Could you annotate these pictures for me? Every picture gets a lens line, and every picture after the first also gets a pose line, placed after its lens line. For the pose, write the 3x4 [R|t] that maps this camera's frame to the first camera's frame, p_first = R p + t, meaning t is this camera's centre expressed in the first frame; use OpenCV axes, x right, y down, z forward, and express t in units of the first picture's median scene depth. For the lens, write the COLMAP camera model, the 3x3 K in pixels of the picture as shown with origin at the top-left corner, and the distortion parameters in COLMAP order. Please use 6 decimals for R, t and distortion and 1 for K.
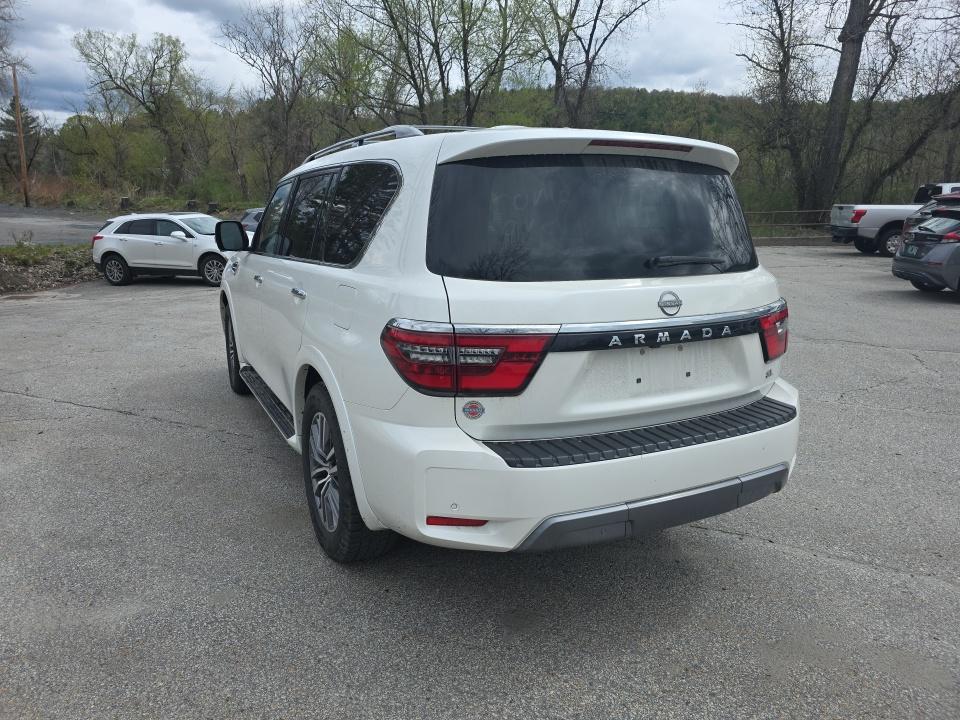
lens RADIAL K [[637.1, 0, 475.0], [0, 637.1, 359.8], [0, 0, 1]] dist [0.048319, -0.041714]
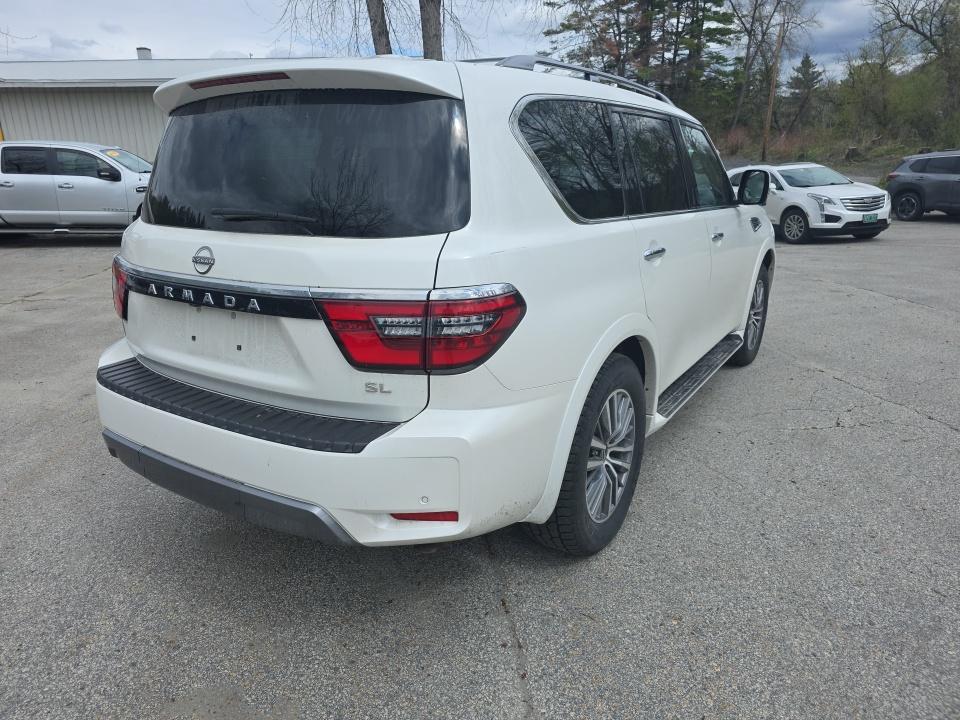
lens RADIAL K [[643.9, 0, 480.0], [0, 643.9, 360.0], [0, 0, 1]] dist [0.050604, -0.035336]
pose [[0.511292, 0.227563, -0.828732, 1.238201], [-0.171971, 0.971894, 0.160776, -0.158836], [0.842026, 0.060314, 0.536055, 0.810008]]
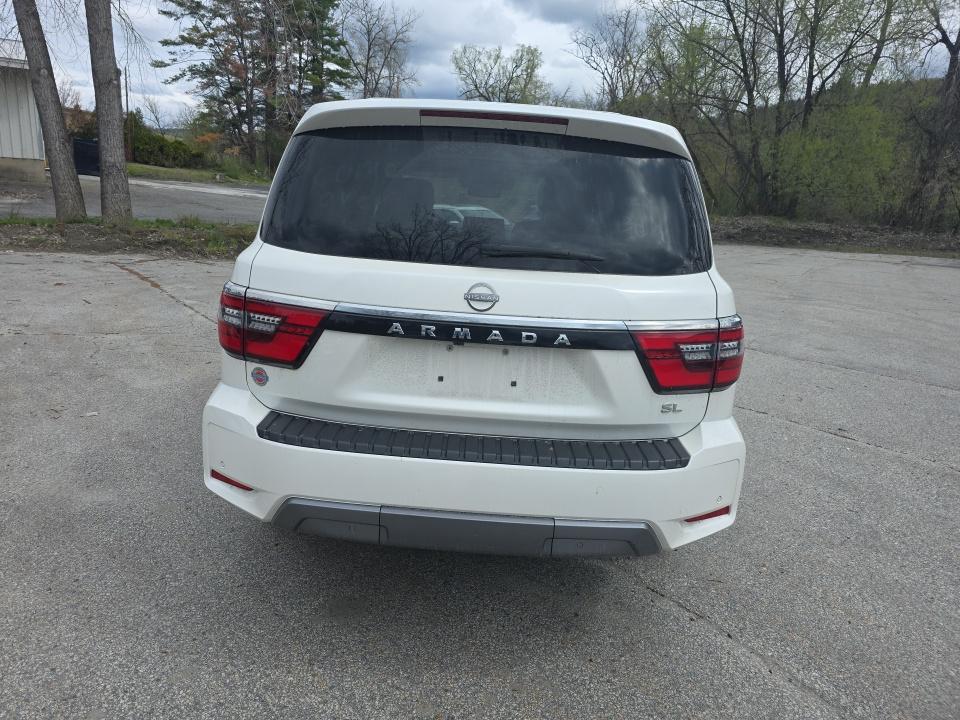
lens RADIAL K [[637.1, 0, 475.0], [0, 637.1, 359.8], [0, 0, 1]] dist [0.048319, -0.041714]
pose [[0.881816, 0.151746, -0.446513, 0.667944], [-0.152320, 0.987716, 0.034855, -0.031218], [0.446318, 0.037277, 0.894098, 0.212691]]
